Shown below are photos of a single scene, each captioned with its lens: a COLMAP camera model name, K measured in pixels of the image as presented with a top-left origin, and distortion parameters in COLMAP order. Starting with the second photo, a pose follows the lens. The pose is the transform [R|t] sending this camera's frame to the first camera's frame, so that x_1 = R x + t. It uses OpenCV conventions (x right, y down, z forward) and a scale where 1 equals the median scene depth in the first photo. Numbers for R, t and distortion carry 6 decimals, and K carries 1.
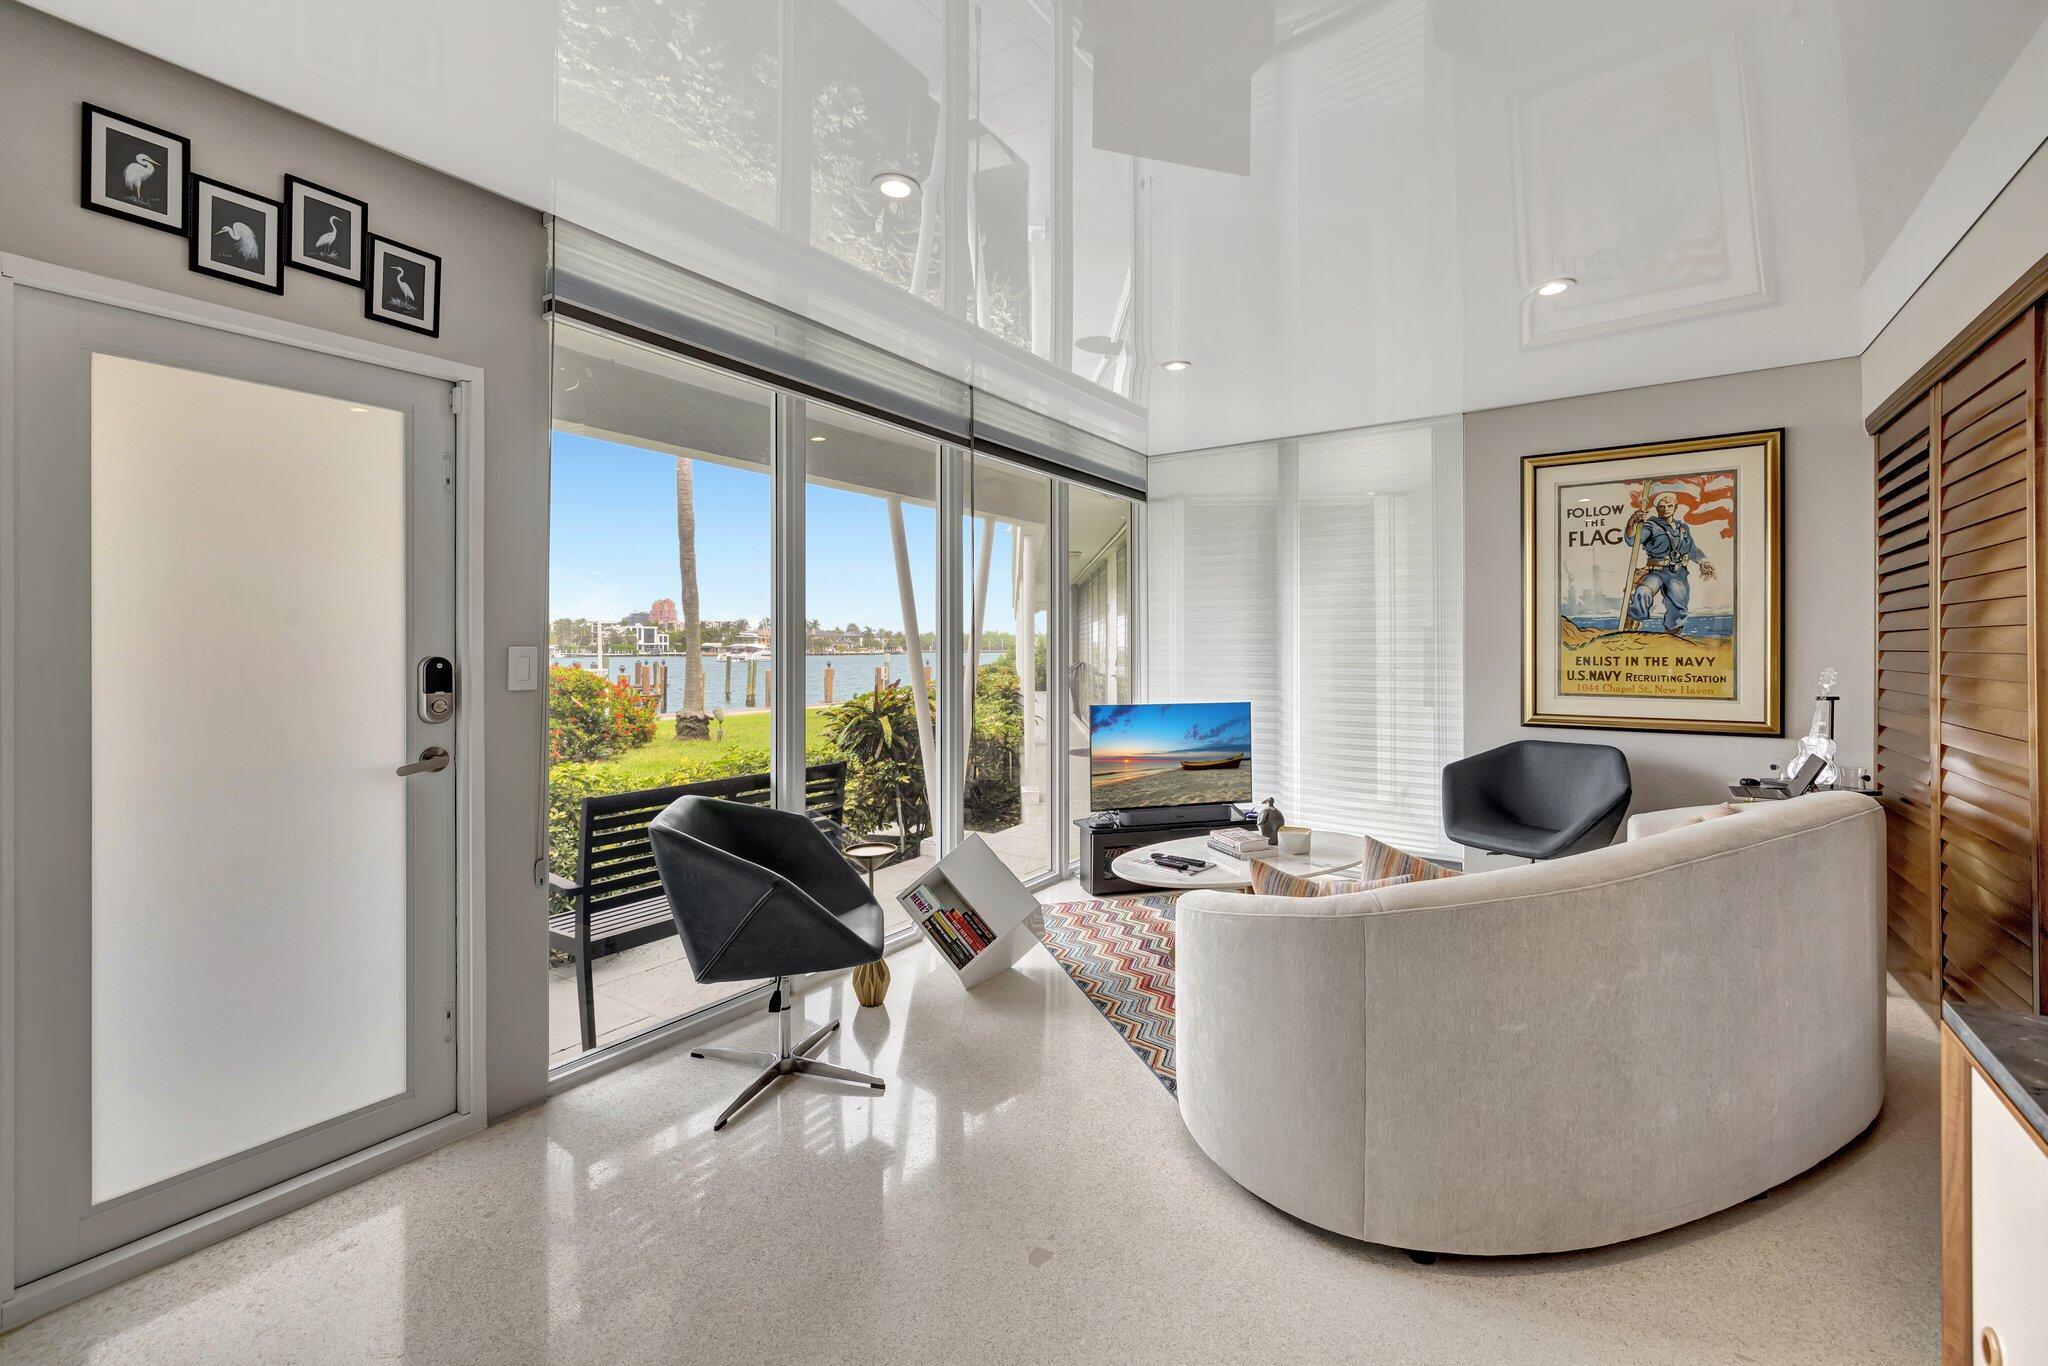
lens RADIAL K [[868.8, 0, 1012.9], [0, 868.8, 645.0], [0, 0, 1]] dist [0.002759, -0.000105]
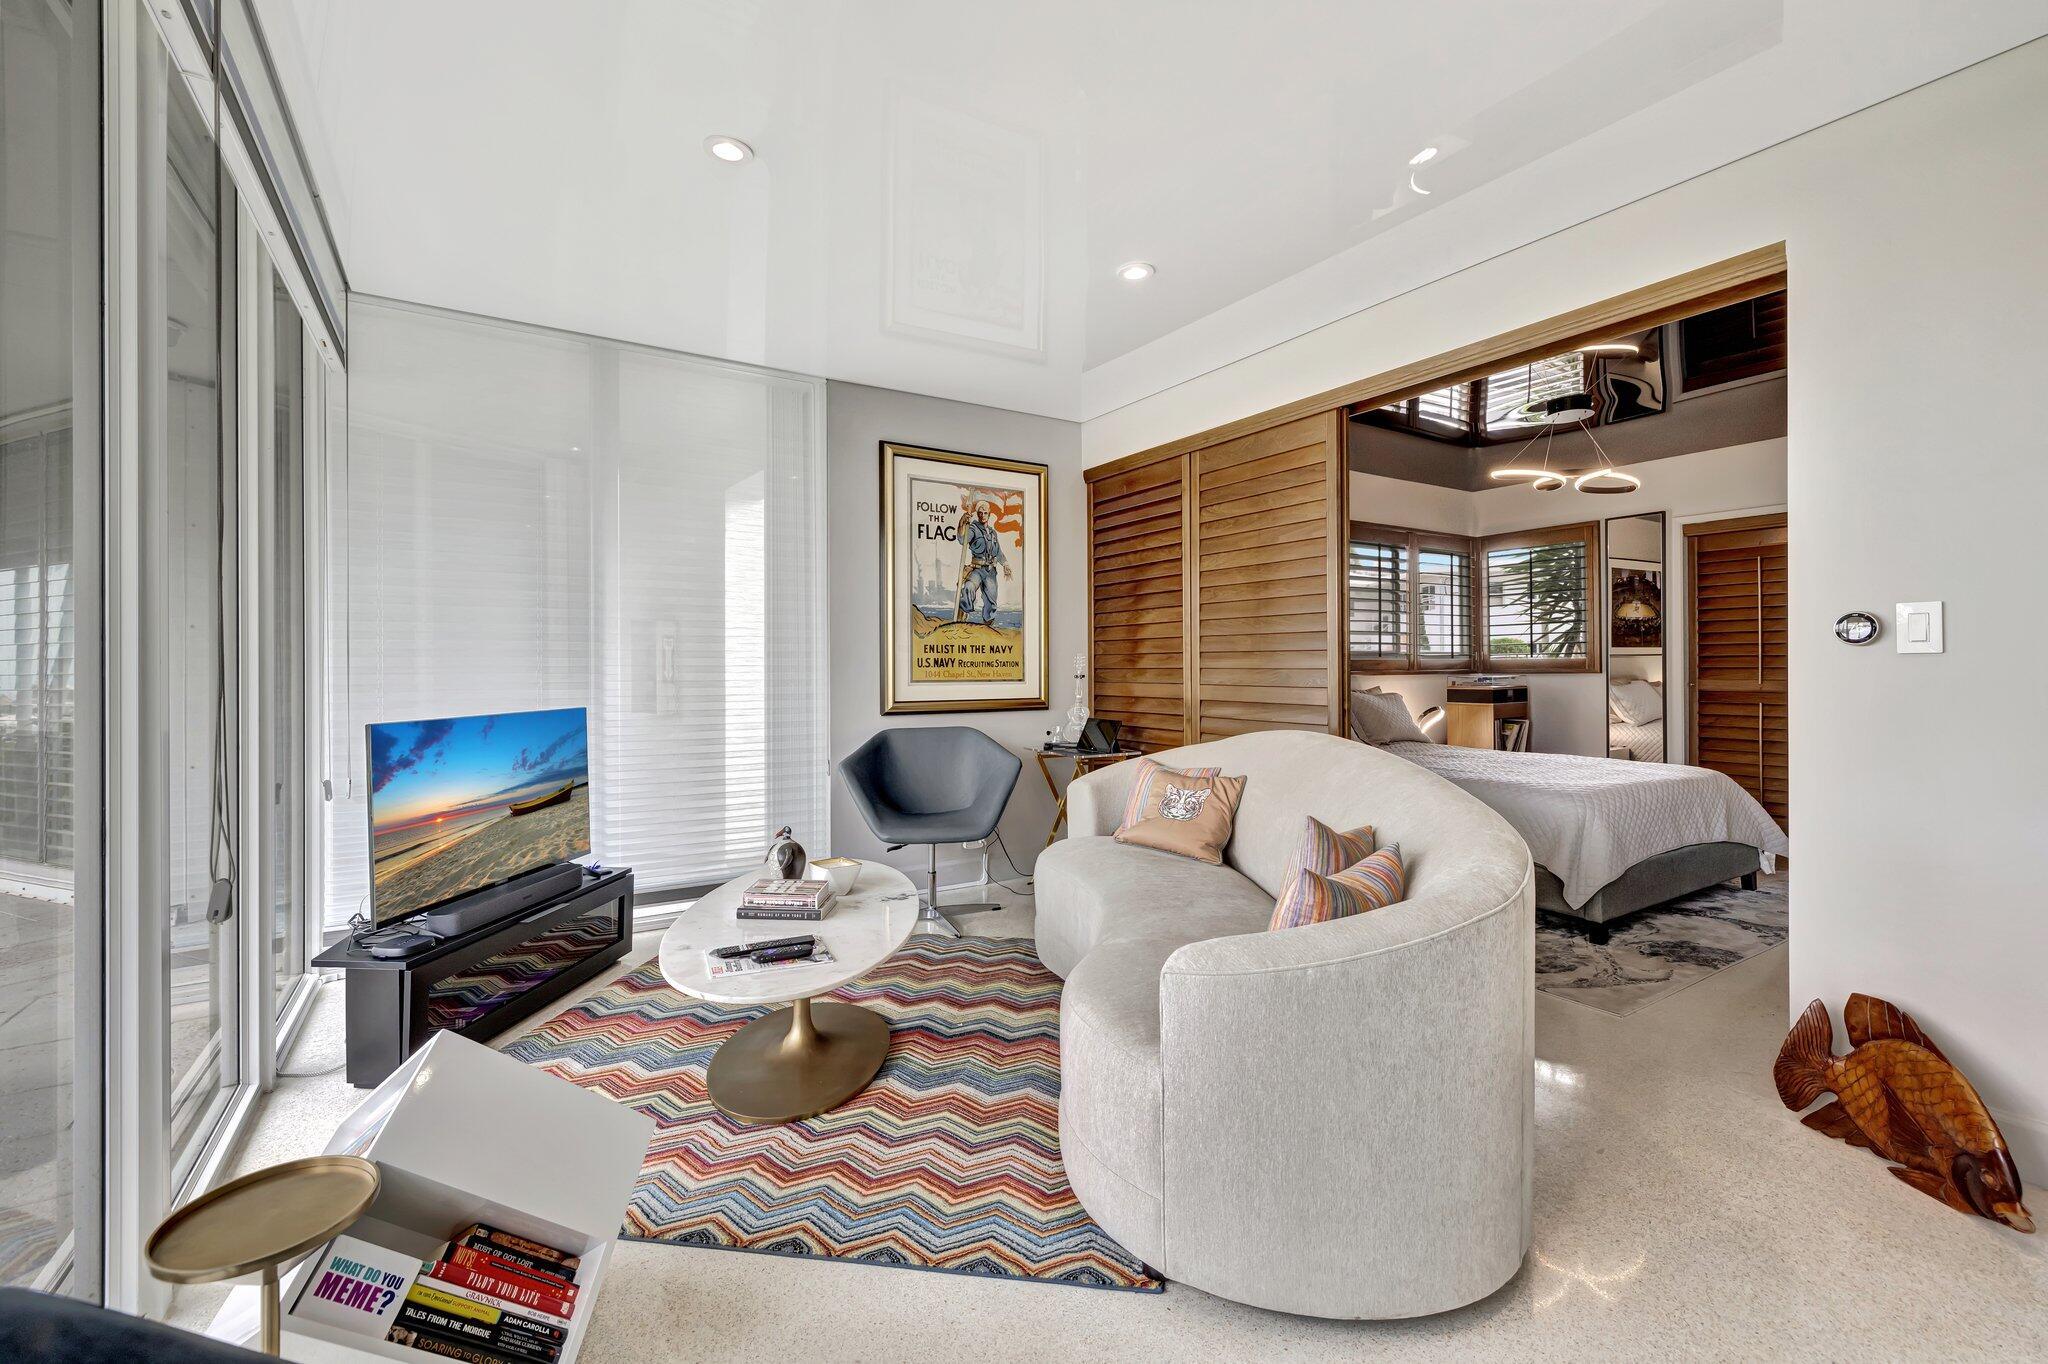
lens RADIAL K [[856.3, 0, 1012.7], [0, 856.3, 670.0], [0, 0, 1]] dist [0.003706, 0.000082]
pose [[0.392469, -0.005716, 0.919747, -0.263753], [0.000861, 0.999983, 0.005847, 0.039158], [-0.919765, -0.001503, 0.392467, 0.521101]]
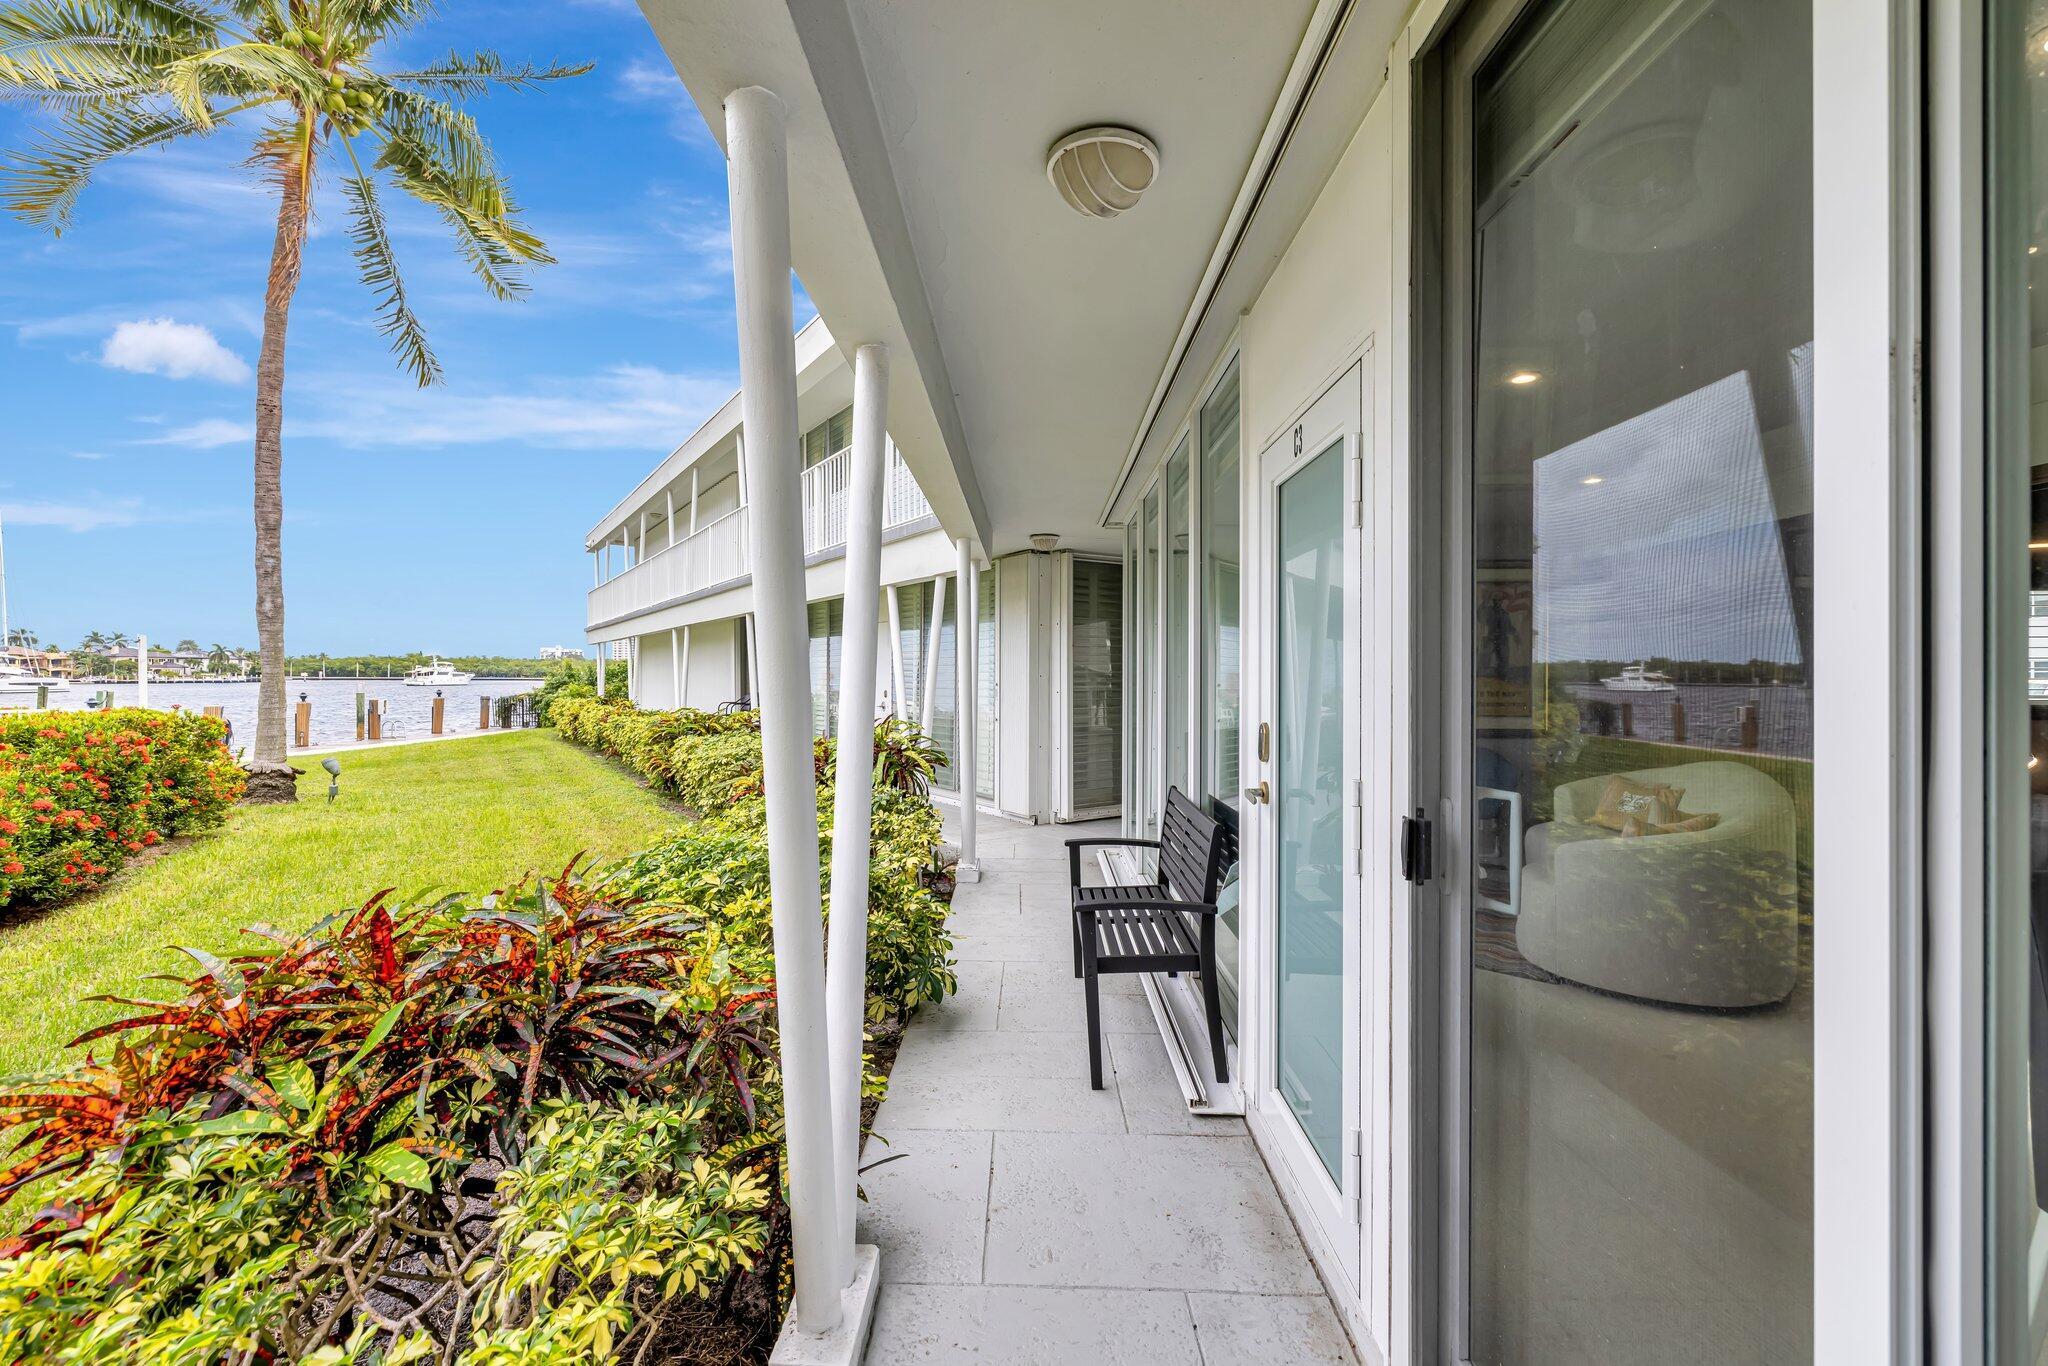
lens RADIAL K [[860.3, 0, 1015.9], [0, 860.3, 673.5], [0, 0, 1]] dist [0.002058, -0.000224]
pose [[0.830555, 0.006083, 0.556903, -0.898831], [-0.006503, 0.999978, -0.001224, -0.012334], [-0.556899, -0.002605, 0.830576, 0.156951]]
